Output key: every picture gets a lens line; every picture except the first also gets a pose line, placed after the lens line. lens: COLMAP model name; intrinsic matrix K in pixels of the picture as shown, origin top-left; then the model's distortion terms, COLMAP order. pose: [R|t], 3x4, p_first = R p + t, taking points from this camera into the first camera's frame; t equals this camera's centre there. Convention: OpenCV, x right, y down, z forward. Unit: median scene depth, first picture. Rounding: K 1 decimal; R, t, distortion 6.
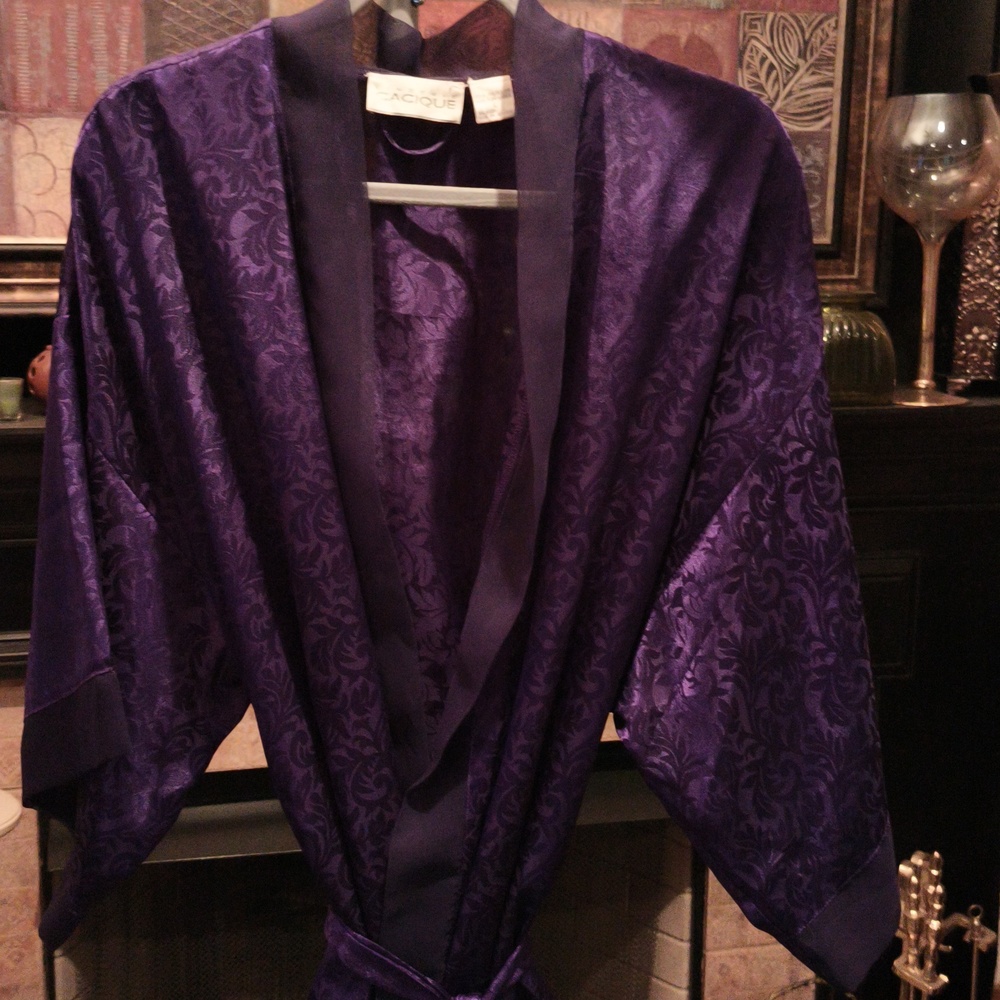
lens RADIAL K [[1547.0, 0, 495.5], [0, 1547.0, 488.9], [0, 0, 1]] dist [0.091500, 0.000000]
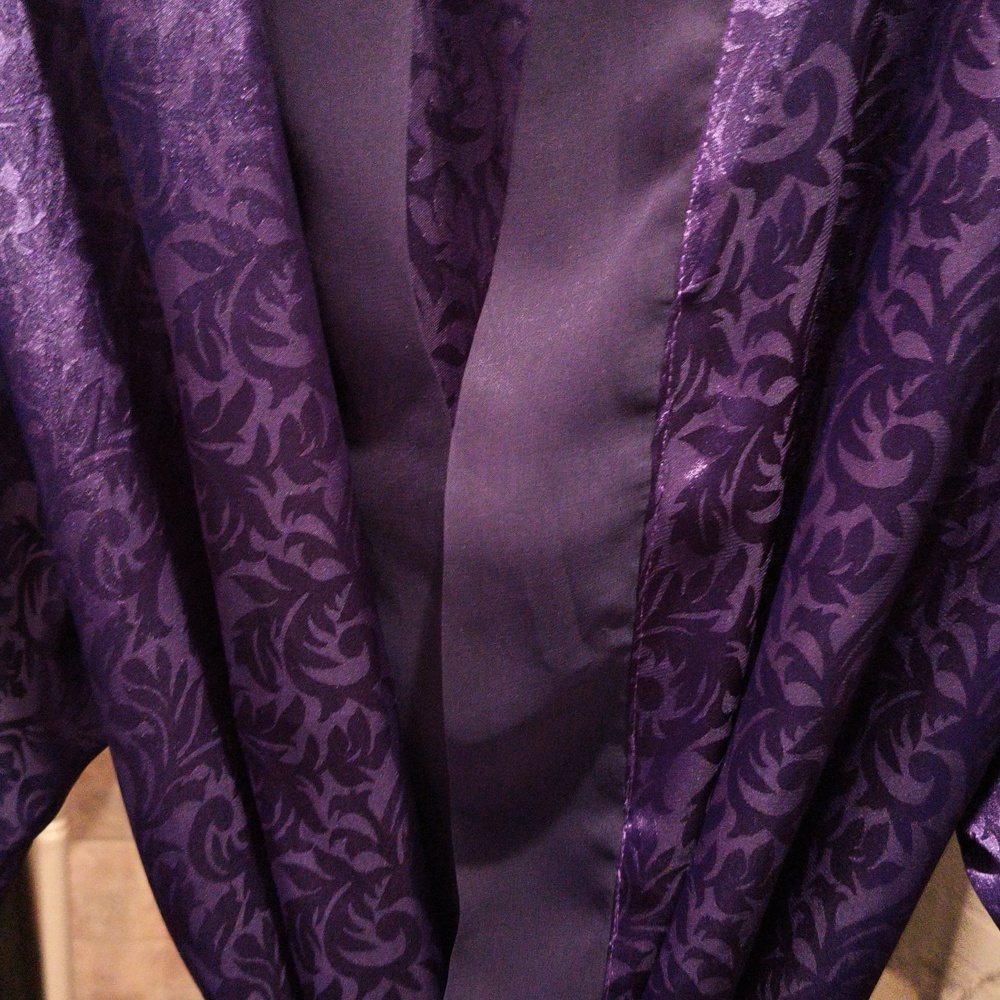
lens RADIAL K [[1547.0, 0, 518.6], [0, 1547.0, 494.0], [0, 0, 1]] dist [0.091500, 0.000000]
pose [[0.982935, 0.087792, -0.161653, 0.020819], [-0.056787, 0.980661, 0.187292, -0.014800], [0.174969, -0.174916, 0.968912, 0.613519]]
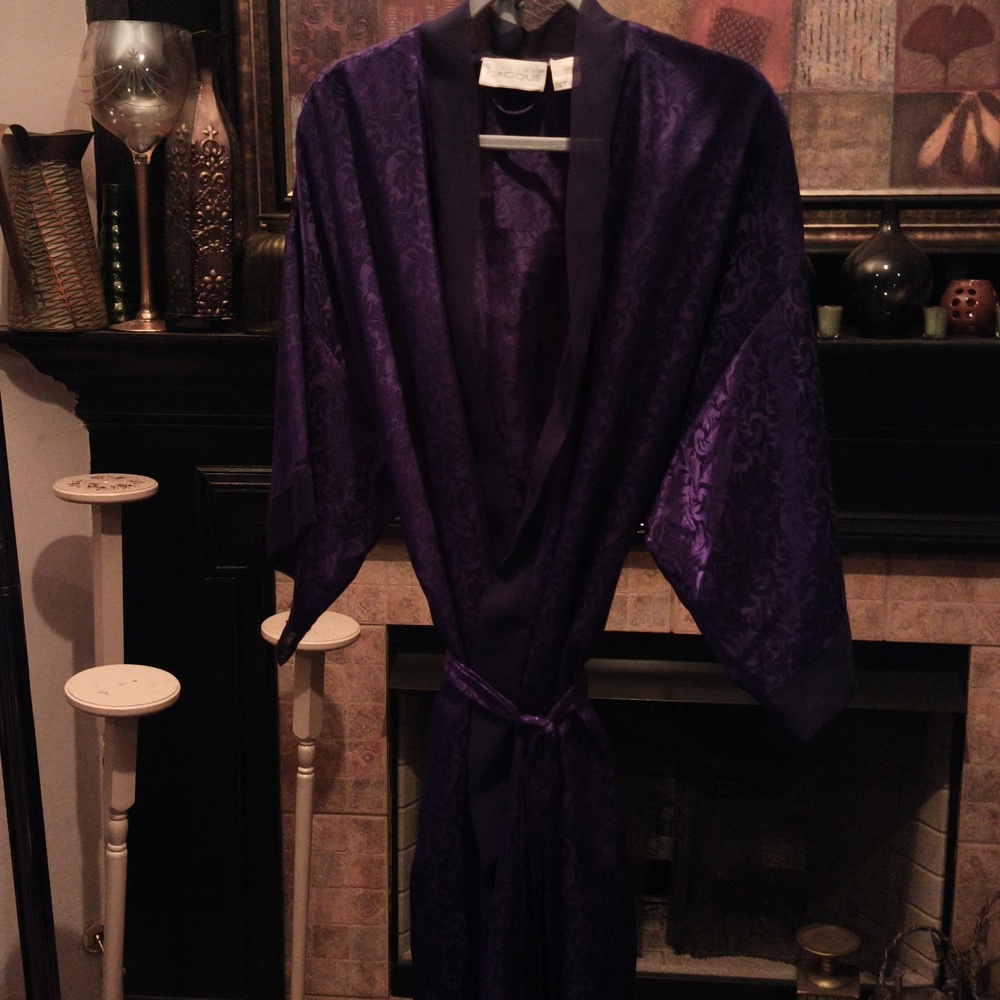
lens RADIAL K [[1547.0, 0, 499.1], [0, 1547.0, 496.4], [0, 0, 1]] dist [0.091500, 0.000000]
pose [[0.944432, 0.059119, -0.323347, 0.409763], [-0.052544, 0.998196, 0.029034, 0.091101], [0.324480, -0.010431, 0.945835, -0.346513]]
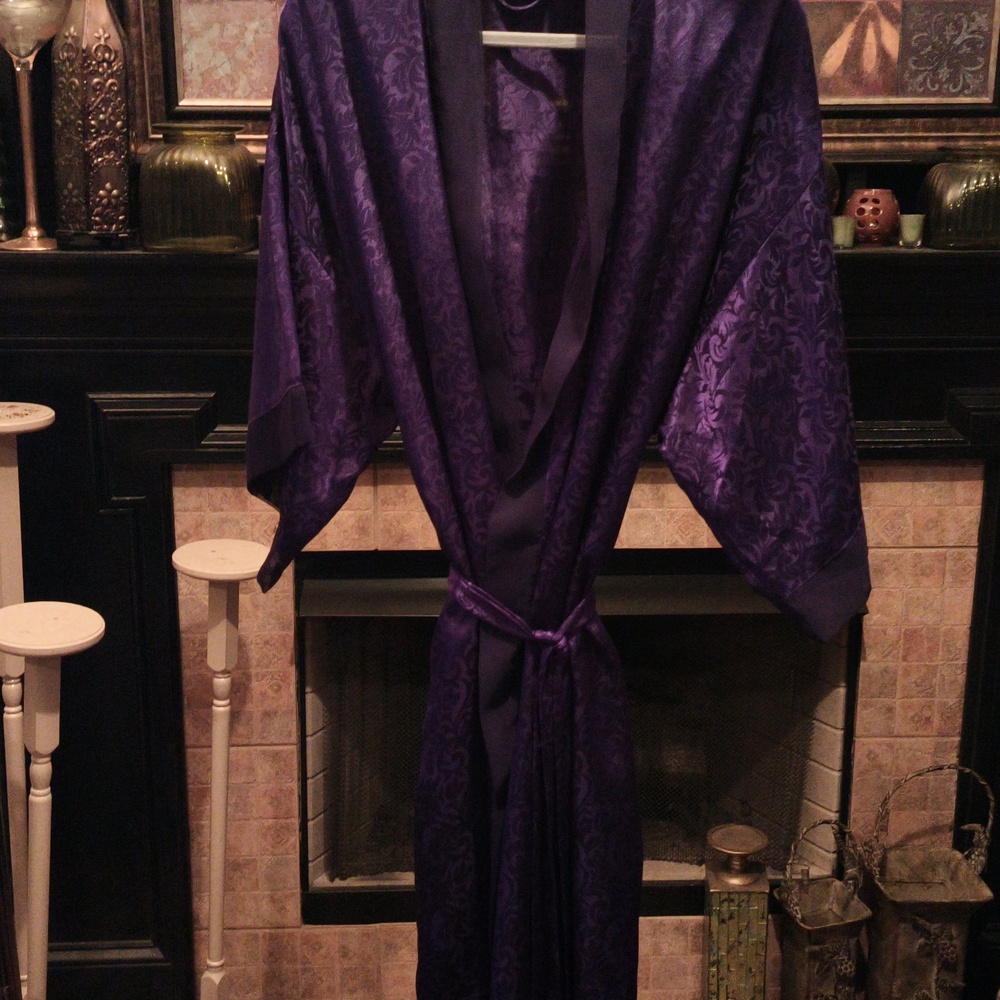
lens RADIAL K [[1547.0, 0, 491.4], [0, 1547.0, 499.3], [0, 0, 1]] dist [0.091500, 0.000000]
pose [[0.980466, 0.041986, -0.192156, 0.203573], [-0.028417, 0.996939, 0.072830, 0.112293], [0.194626, -0.065946, 0.978658, -0.367826]]
